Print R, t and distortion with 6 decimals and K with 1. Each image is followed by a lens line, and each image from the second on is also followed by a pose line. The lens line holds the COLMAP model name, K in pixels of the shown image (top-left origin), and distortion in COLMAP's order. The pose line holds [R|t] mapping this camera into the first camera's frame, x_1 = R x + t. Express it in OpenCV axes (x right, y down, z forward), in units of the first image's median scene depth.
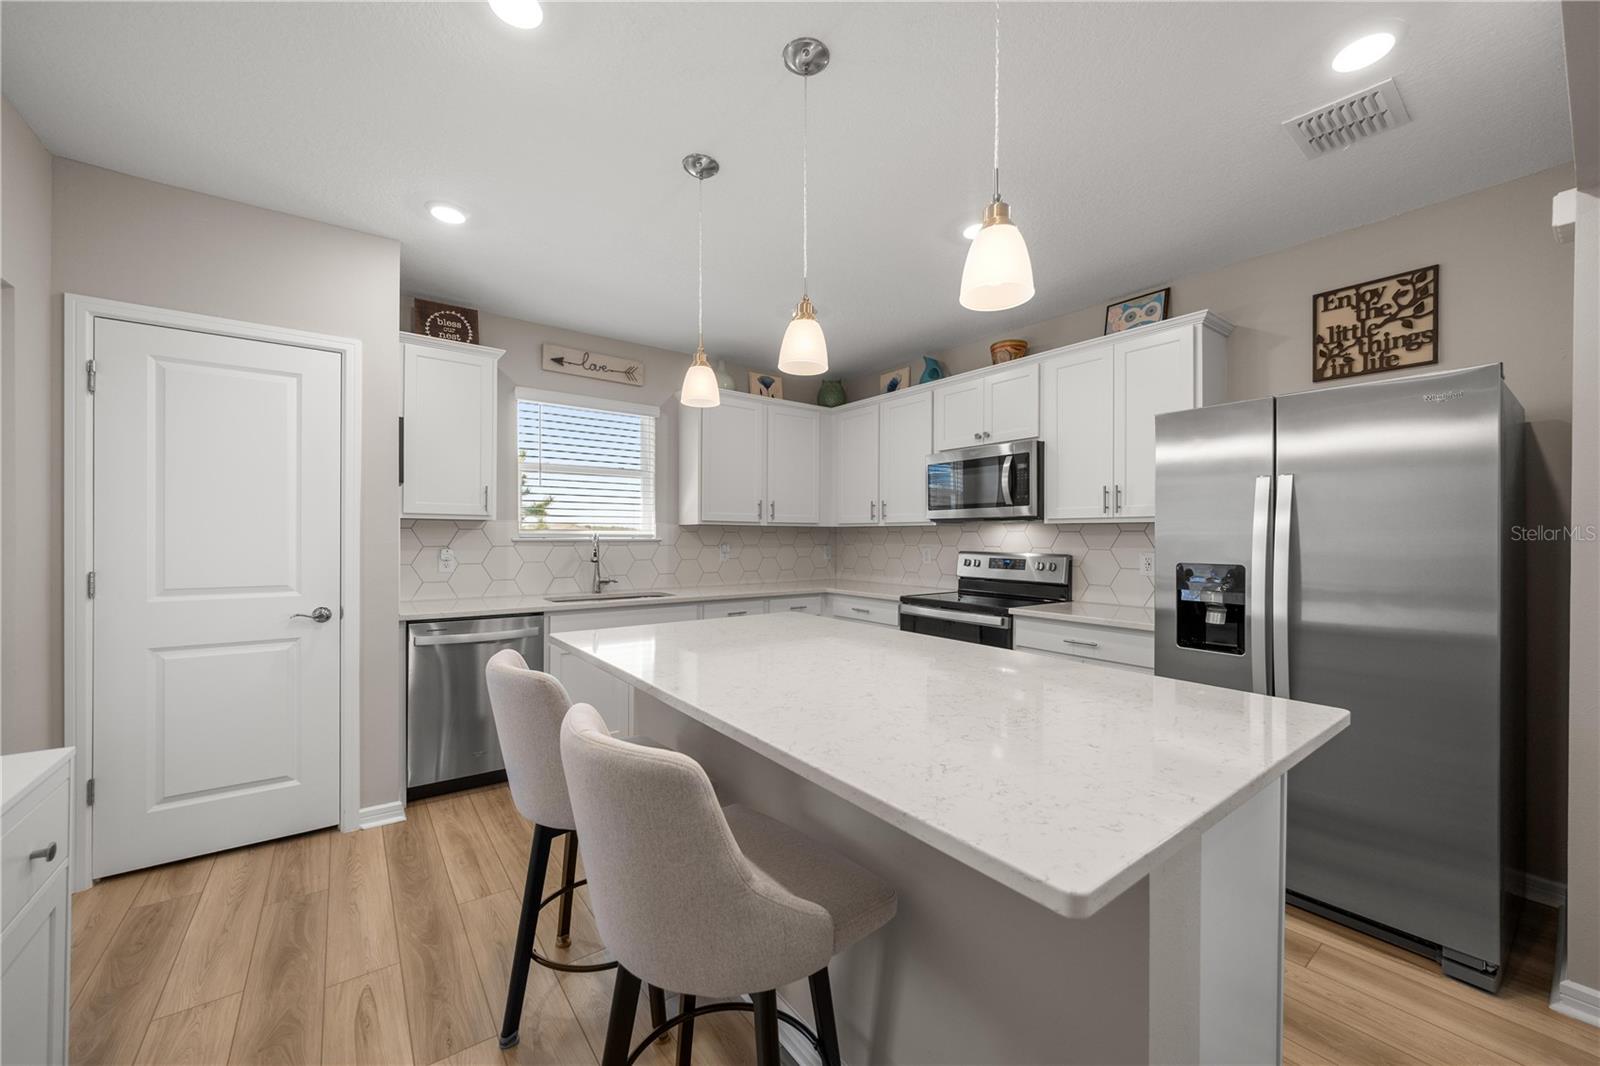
lens RADIAL K [[602.0, 0, 797.7], [0, 602.0, 540.5], [0, 0, 1]] dist [0.003639, -0.000987]
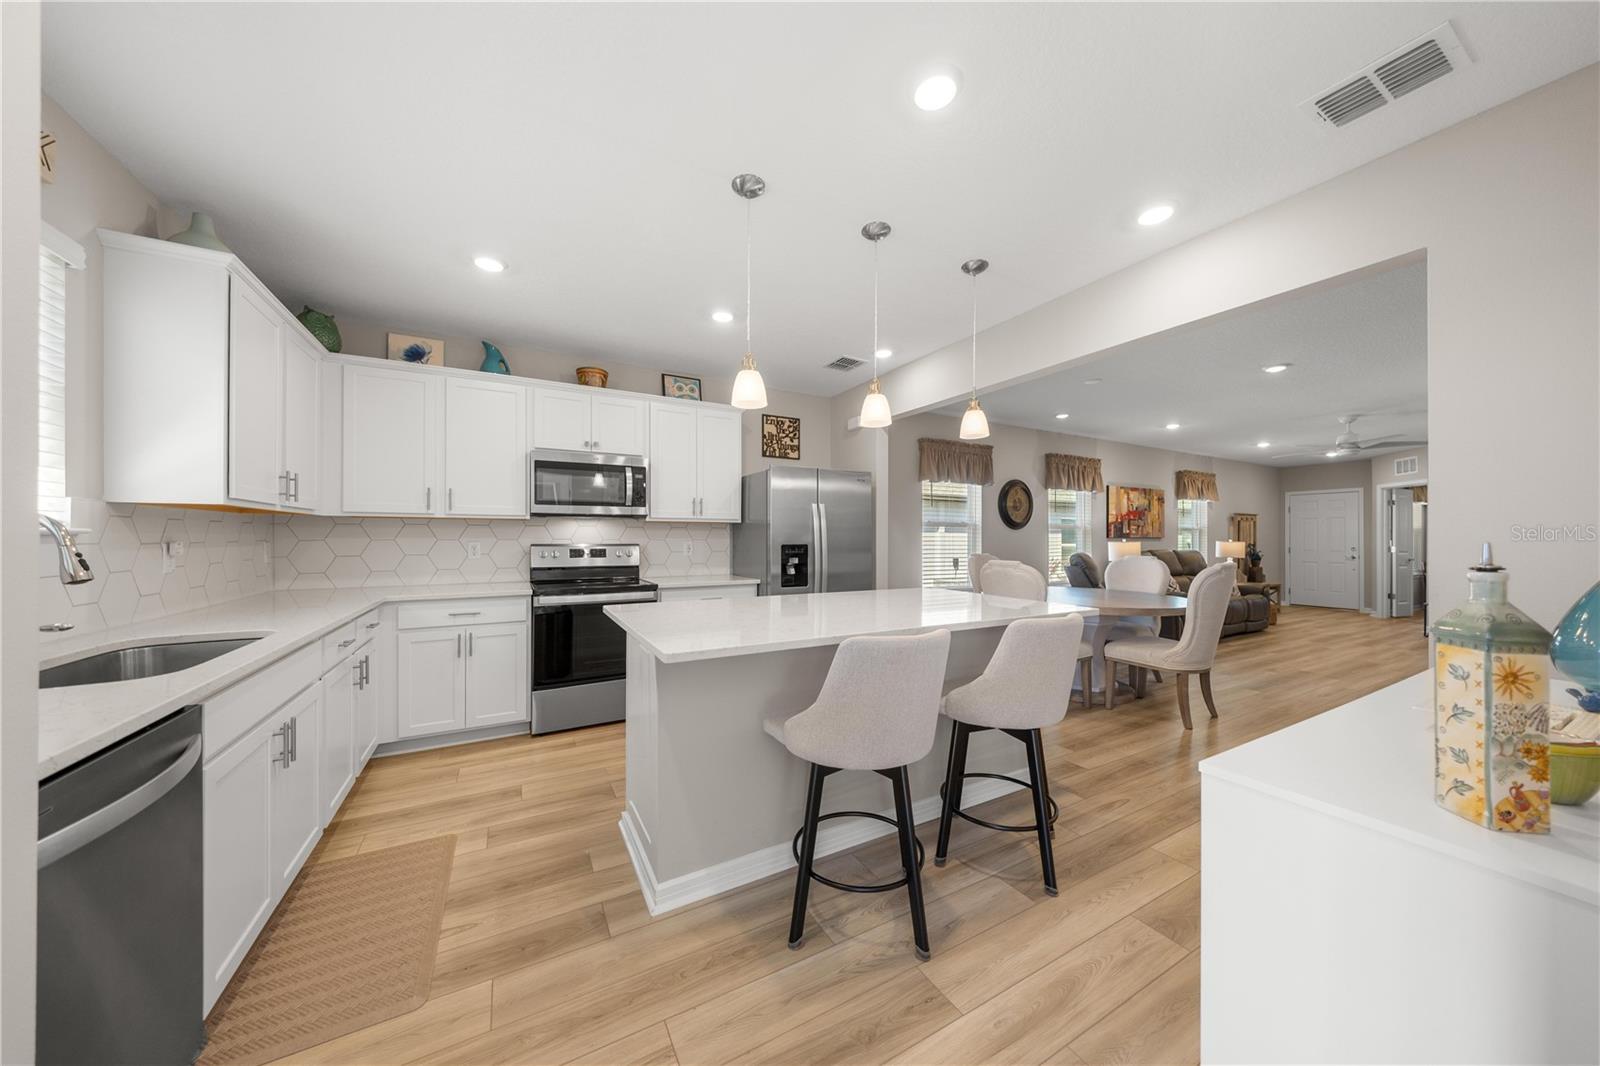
lens RADIAL K [[521.3, 0, 798.8], [0, 521.3, 534.0], [0, 0, 1]] dist [-0.007504, 0.001202]
pose [[0.143233, 0.002449, 0.989686, -0.668293], [0.003360, 0.999990, -0.002961, 0.004659], [-0.989683, 0.003749, 0.143223, 0.480570]]
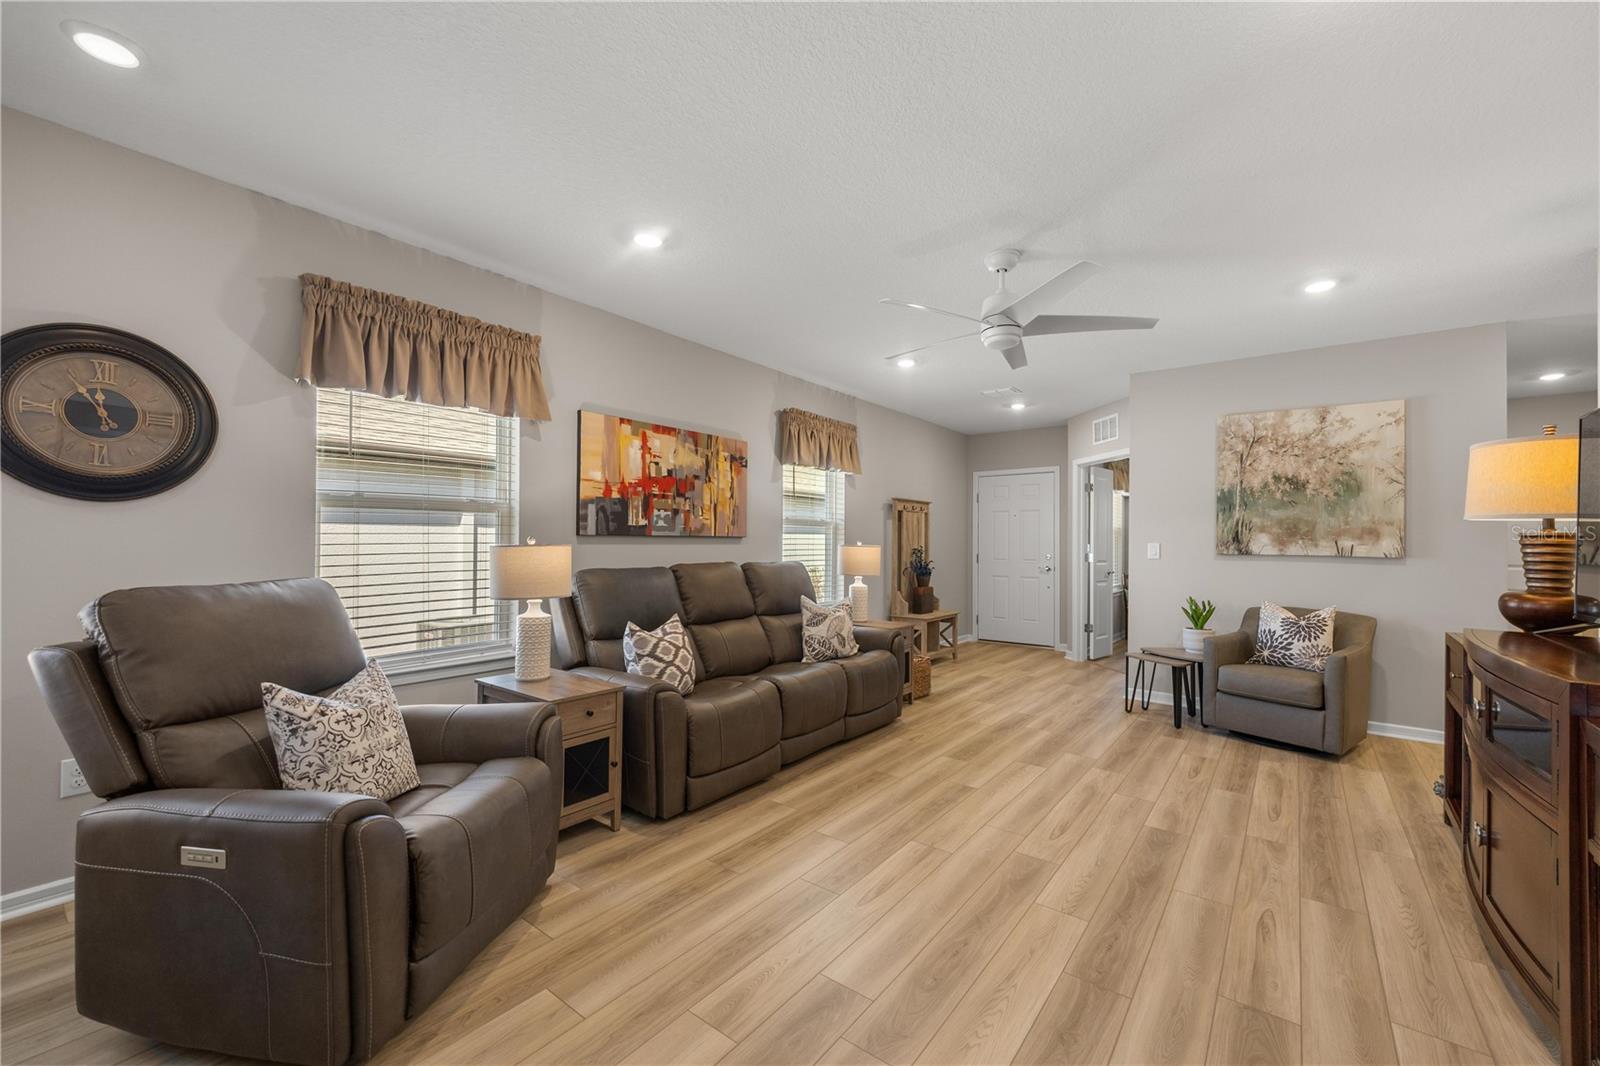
lens RADIAL K [[637.7, 0, 800.0], [0, 637.7, 533.9], [0, 0, 1]] dist [0.002494, -0.000507]
pose [[-0.265303, 0.002816, 0.964161, 0.436714], [-0.005547, 0.999975, -0.004447, 0.017096], [-0.964149, -0.006528, -0.265281, -0.513121]]
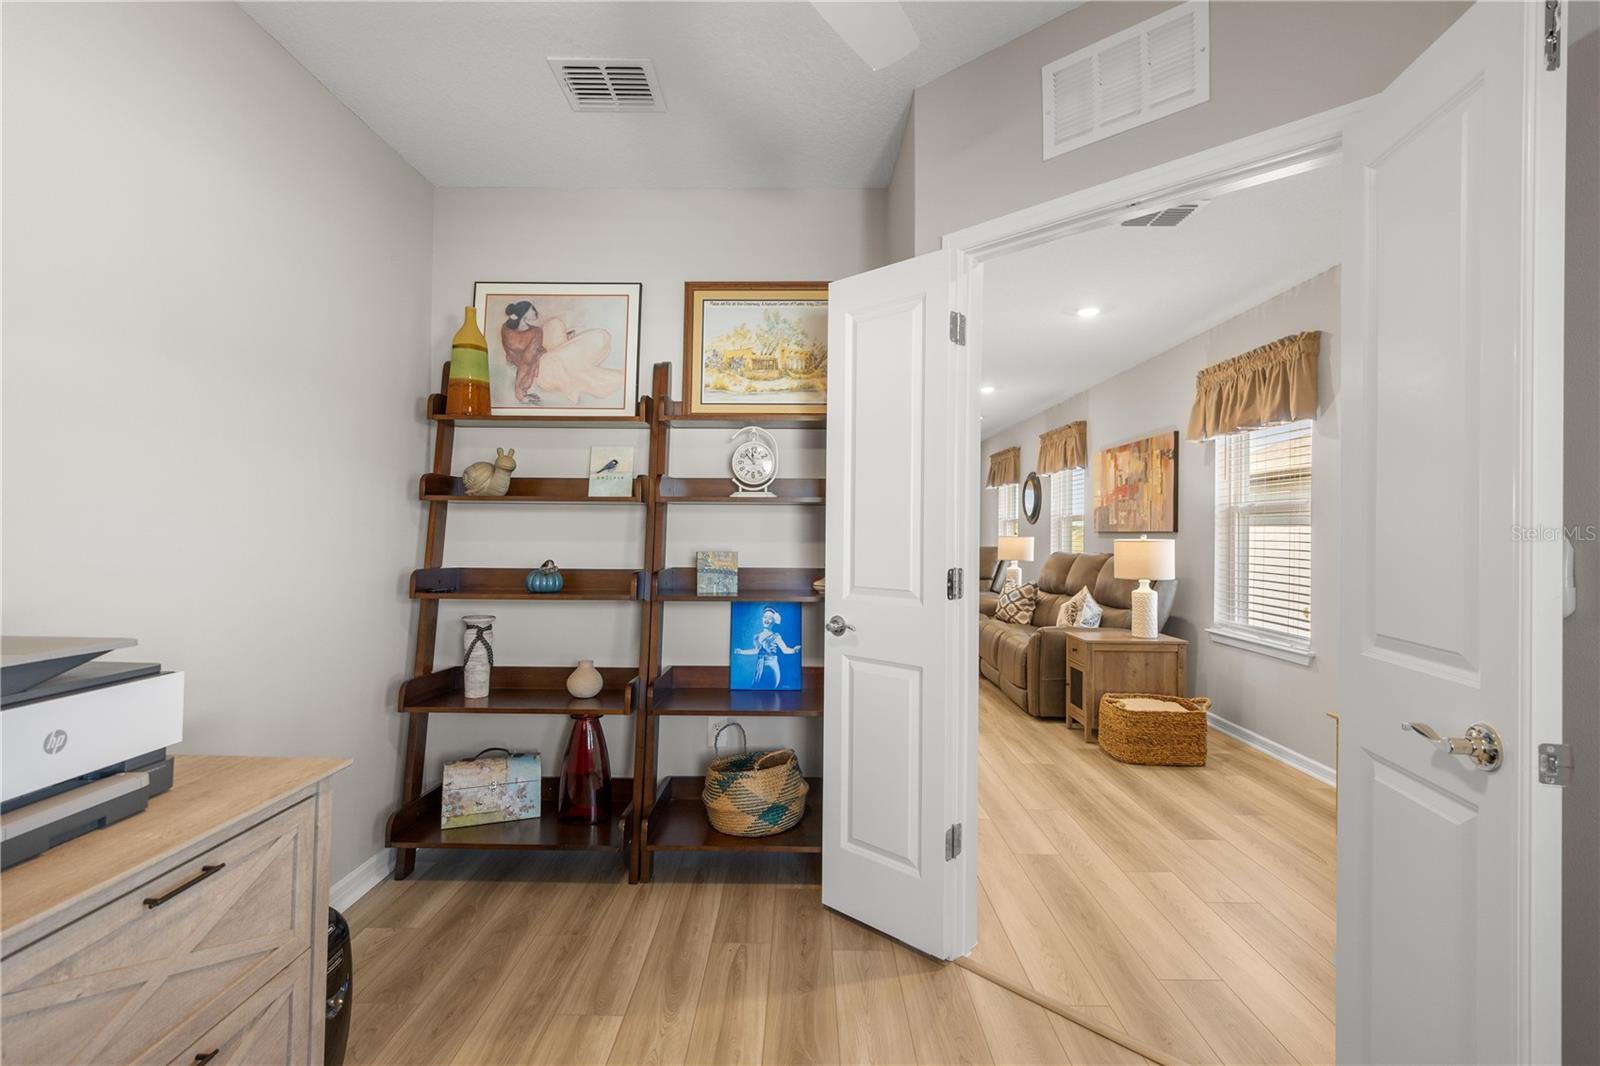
lens RADIAL K [[710.5, 0, 803.6], [0, 710.5, 516.7], [0, 0, 1]] dist [0.000105, -0.000574]
pose [[0.801754, -0.011486, -0.597544, 2.047433], [-0.007263, 0.999554, -0.028959, 0.035292], [0.597610, 0.027558, 0.801313, -2.380157]]
